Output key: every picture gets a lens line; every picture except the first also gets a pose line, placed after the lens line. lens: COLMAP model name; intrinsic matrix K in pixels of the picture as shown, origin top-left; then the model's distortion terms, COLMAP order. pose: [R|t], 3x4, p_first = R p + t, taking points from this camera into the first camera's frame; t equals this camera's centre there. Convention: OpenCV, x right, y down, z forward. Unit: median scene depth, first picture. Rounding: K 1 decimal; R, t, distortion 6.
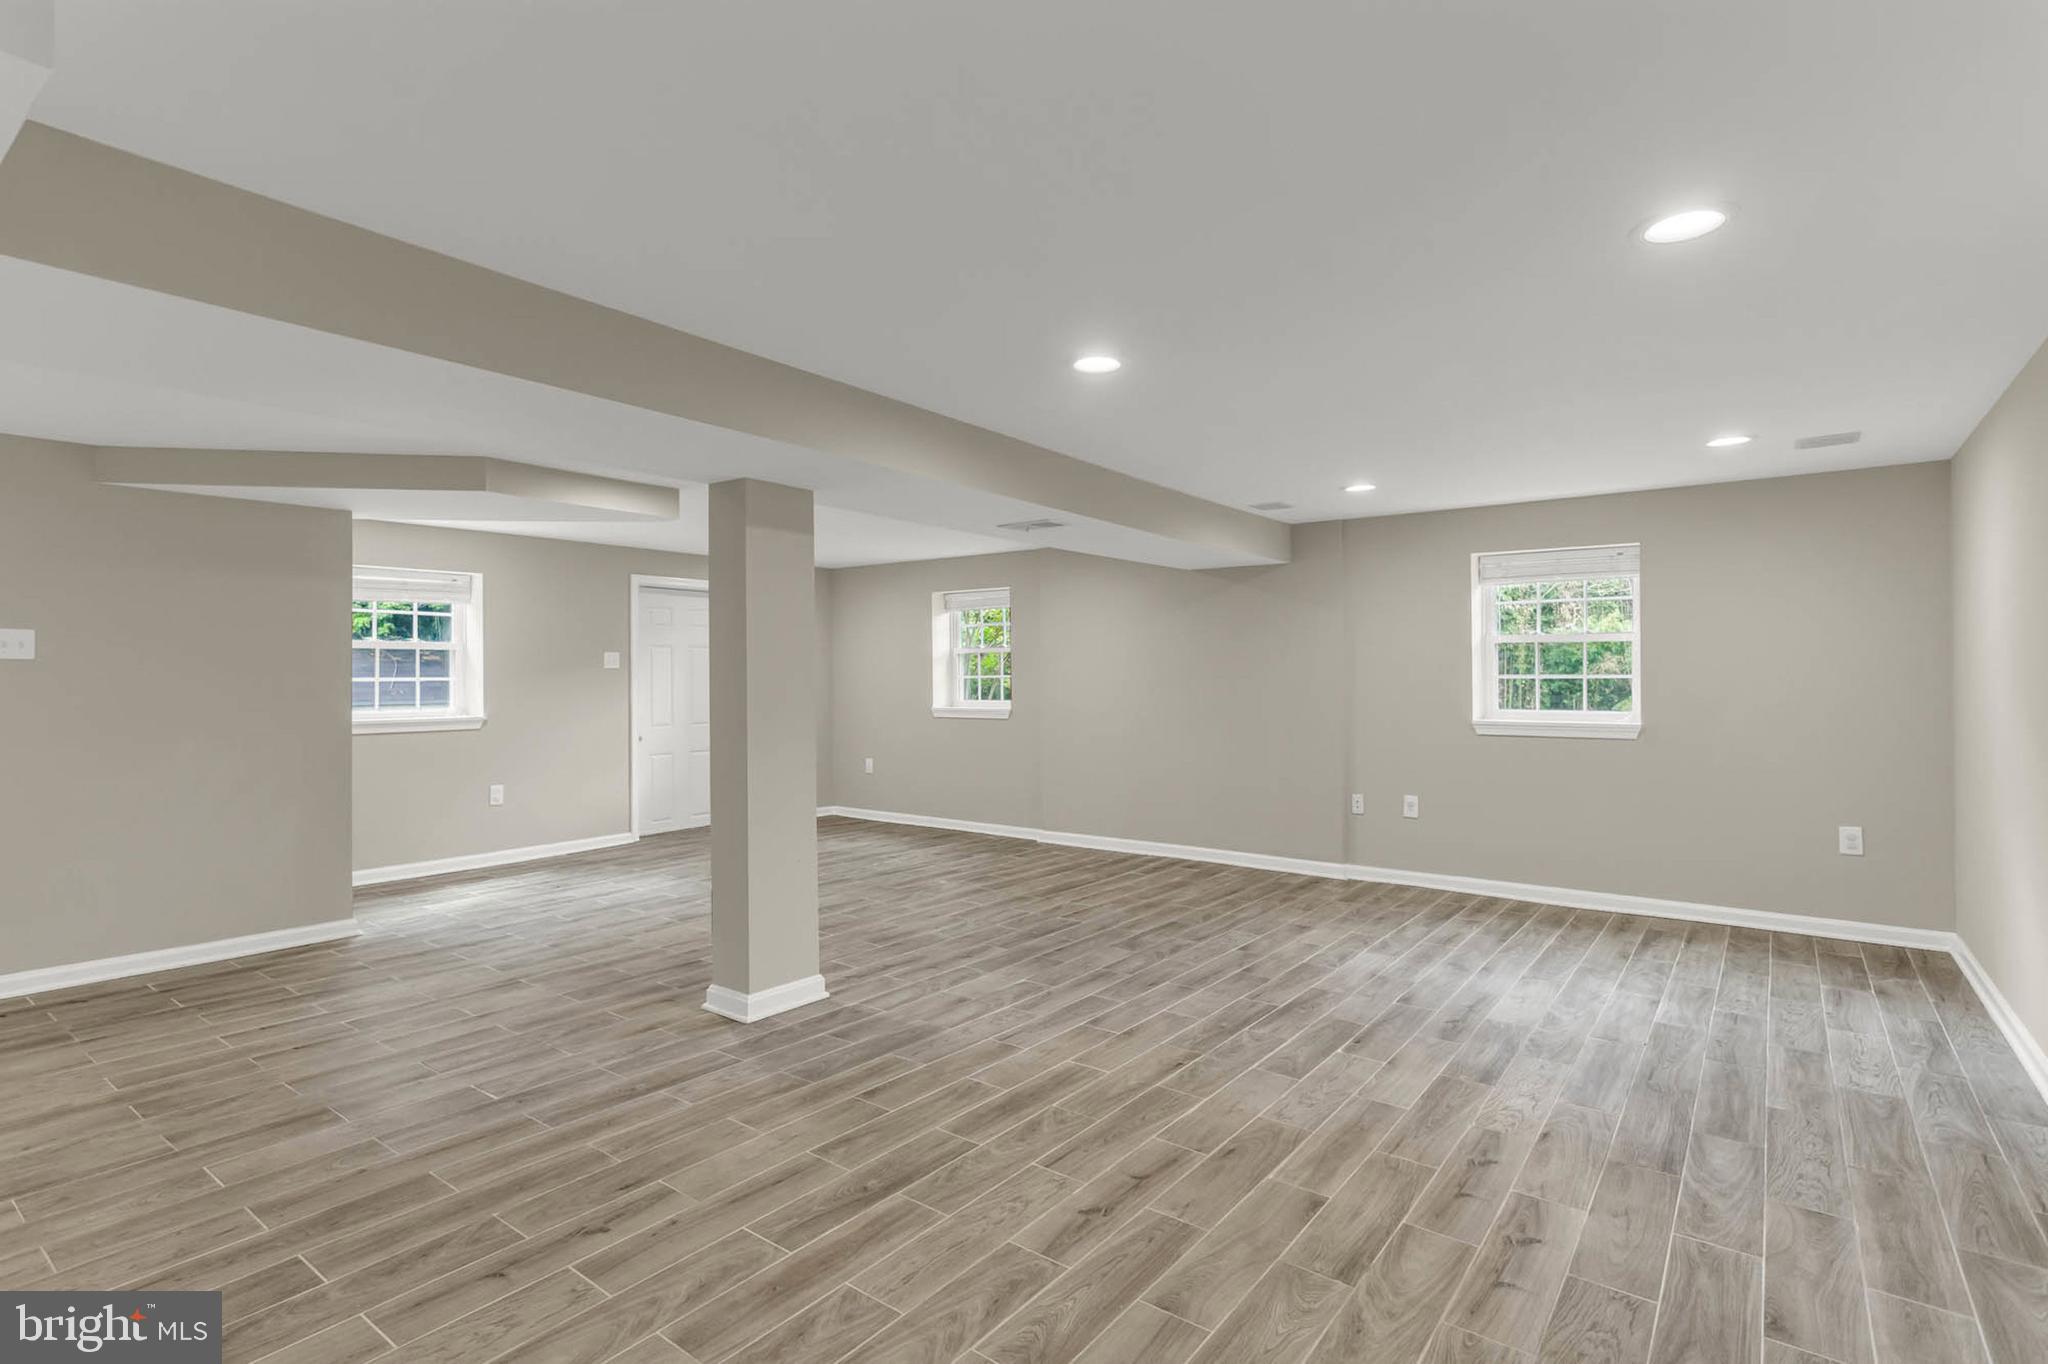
lens RADIAL K [[1009.2, 0, 1024.0], [0, 1009.2, 682.0], [0, 0, 1]] dist [0.002246, -0.000118]
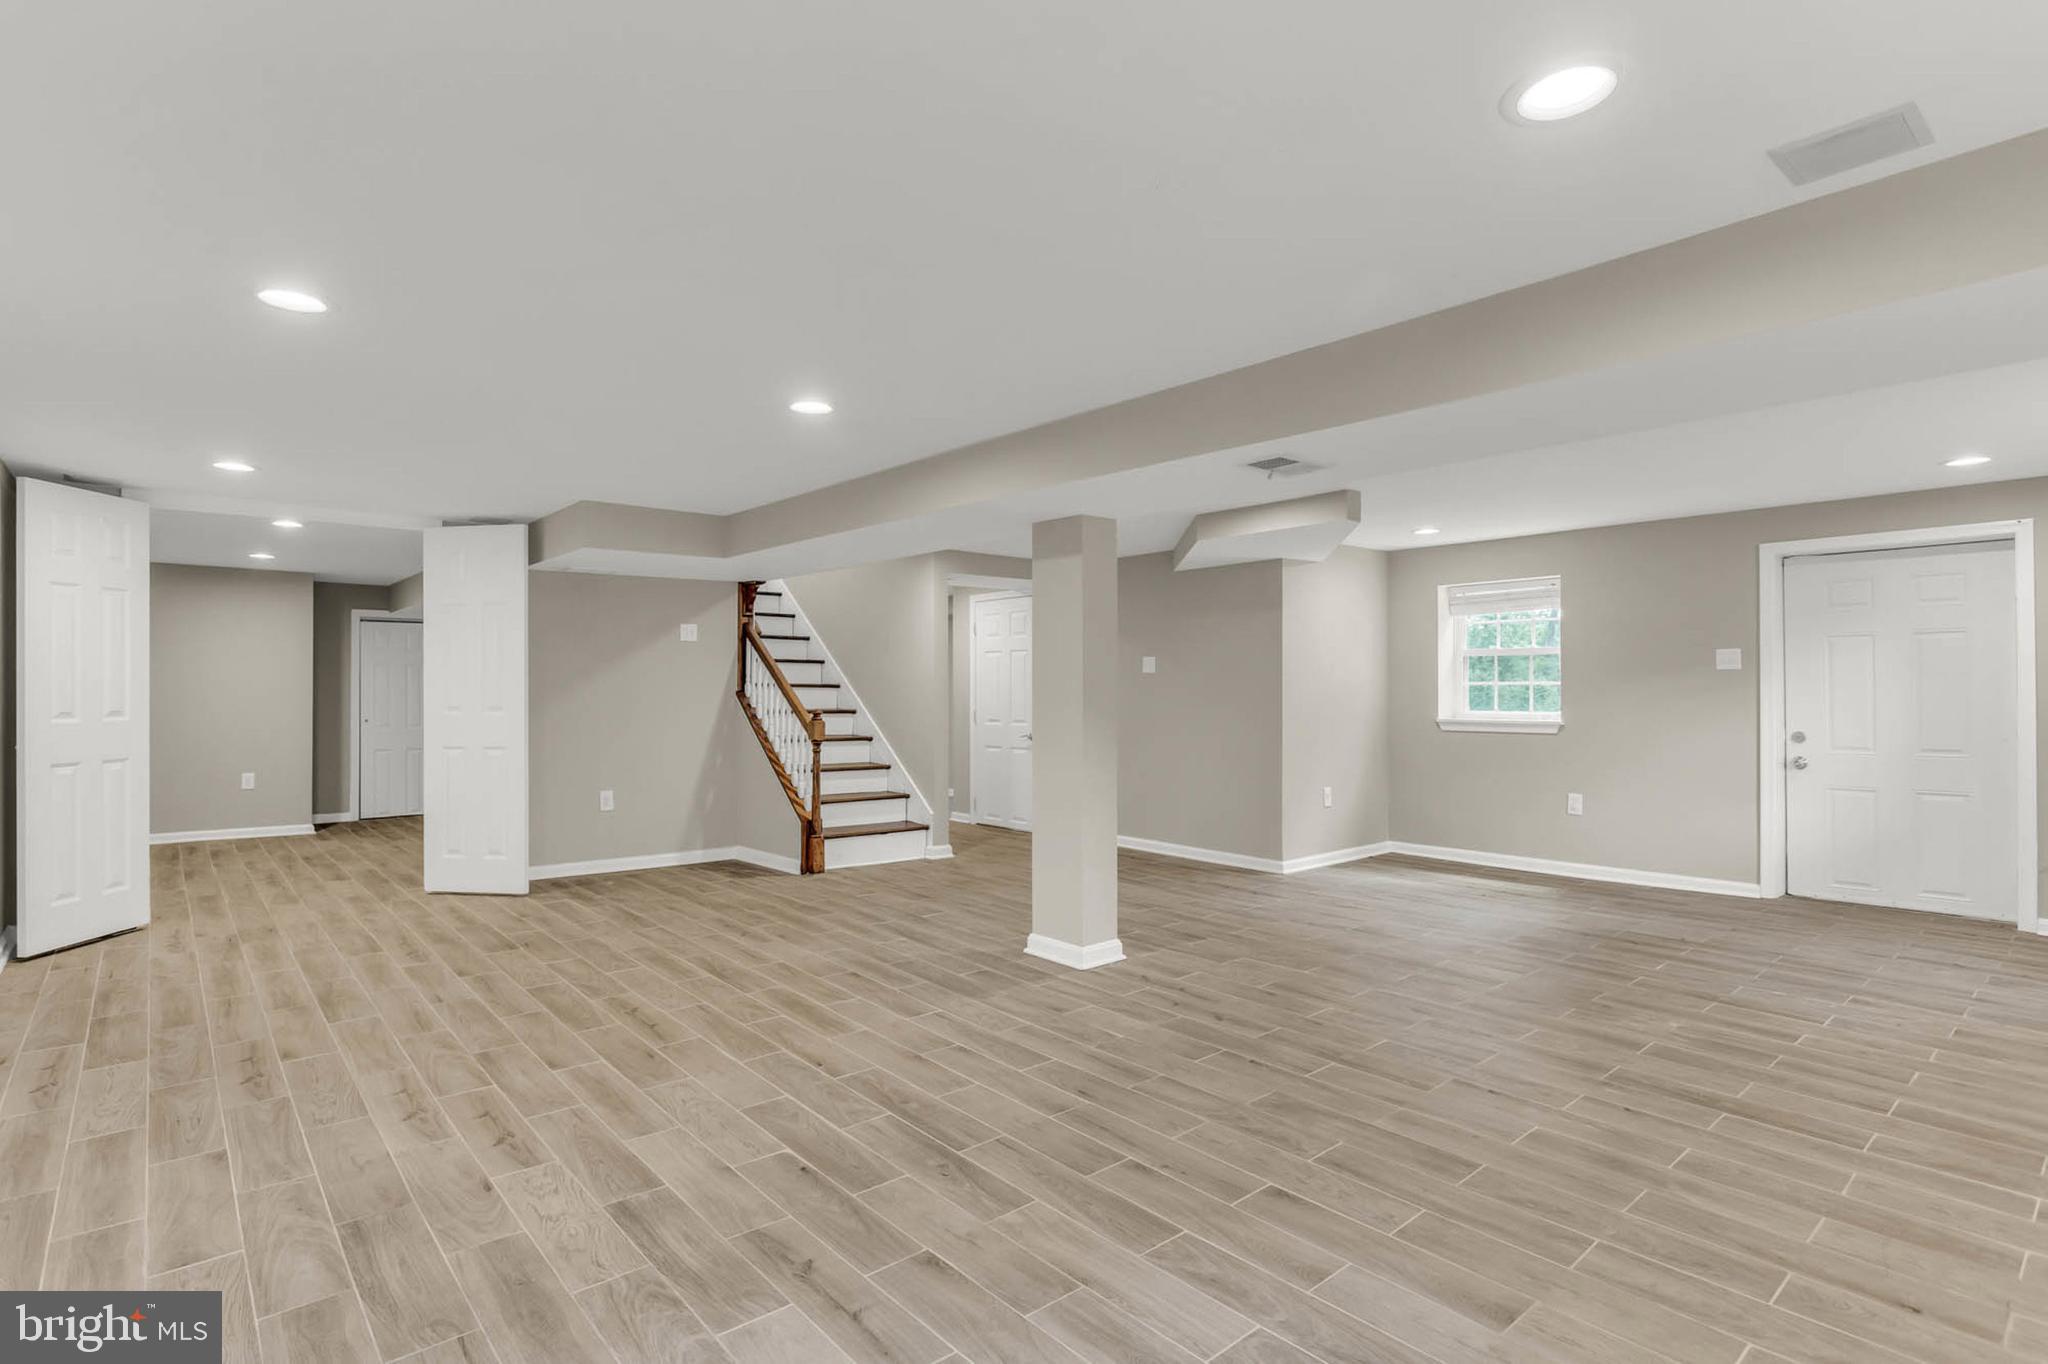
lens RADIAL K [[1046.4, 0, 1024.0], [0, 1046.4, 682.0], [0, 0, 1]] dist [-0.009591, 0.001619]
pose [[-0.233018, -0.004185, -0.972463, 1.084175], [-0.000251, 0.999991, -0.004244, 0.000513], [0.972472, -0.000744, -0.233017, 1.391310]]
